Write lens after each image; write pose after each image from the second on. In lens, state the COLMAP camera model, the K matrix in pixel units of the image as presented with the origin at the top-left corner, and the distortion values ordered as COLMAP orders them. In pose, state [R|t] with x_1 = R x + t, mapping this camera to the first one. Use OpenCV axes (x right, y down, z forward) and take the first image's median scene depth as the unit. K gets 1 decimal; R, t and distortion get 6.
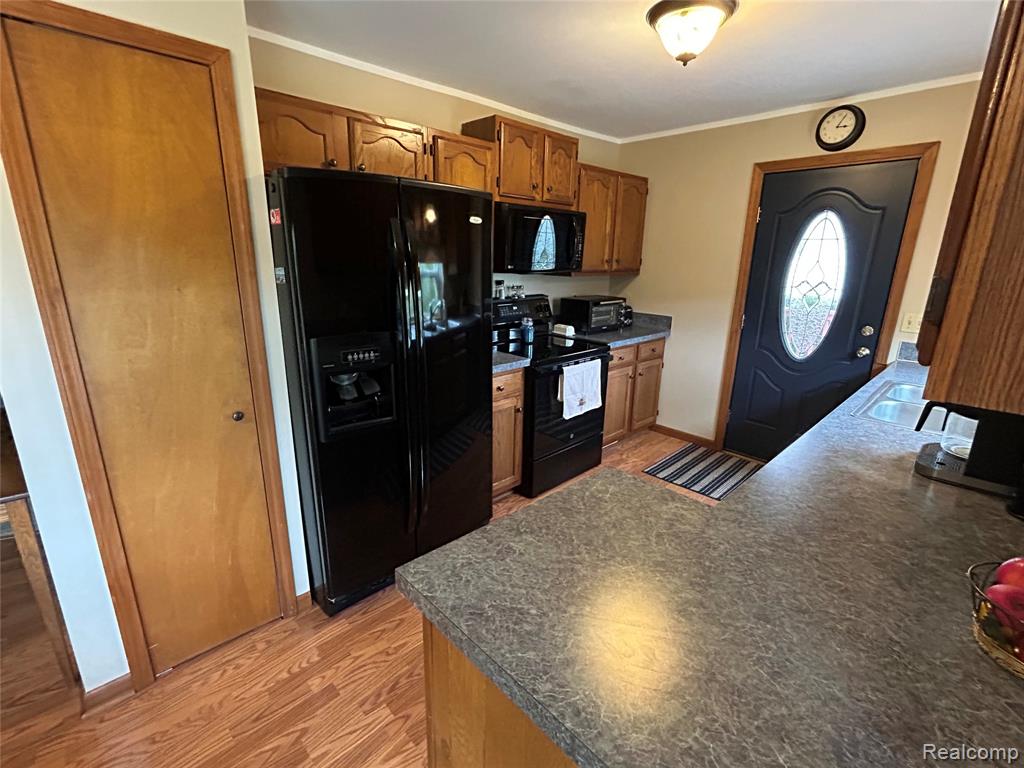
lens RADIAL K [[460.1, 0, 512.0], [0, 460.1, 384.0], [0, 0, 1]] dist [-0.002722, -0.000456]
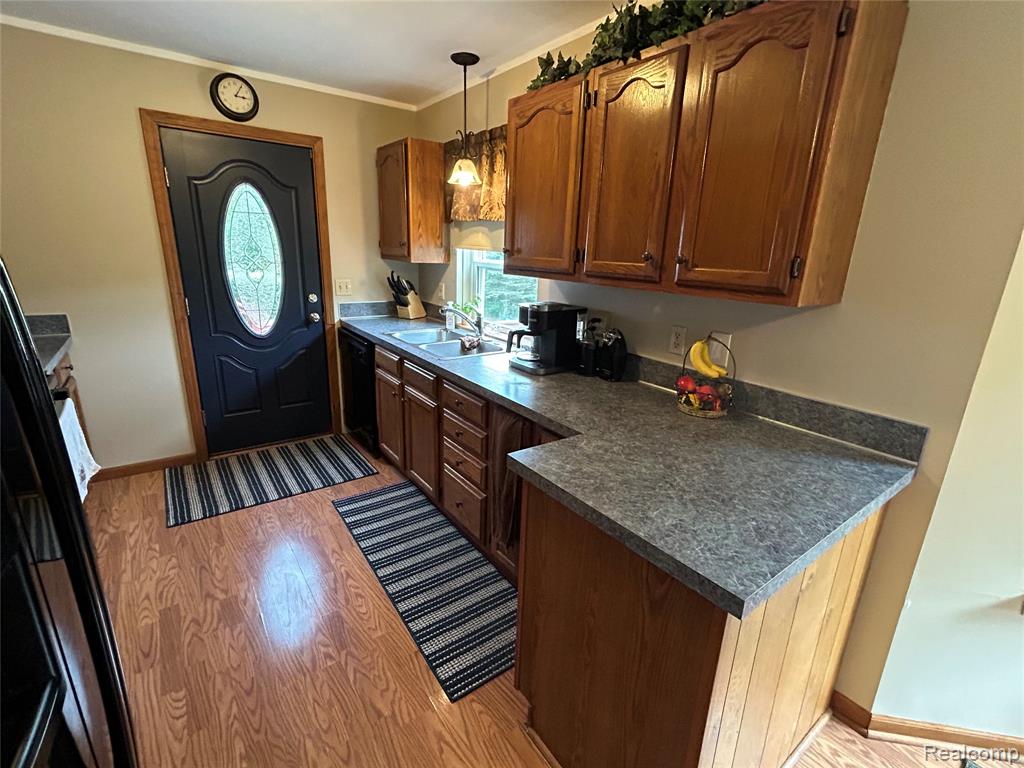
lens RADIAL K [[460.1, 0, 512.0], [0, 460.1, 384.0], [0, 0, 1]] dist [-0.002722, -0.000456]
pose [[0.141687, -0.292611, 0.945676, -0.277923], [0.231748, 0.938571, 0.255690, -0.087836], [-0.962402, 0.182931, 0.200795, 0.314923]]
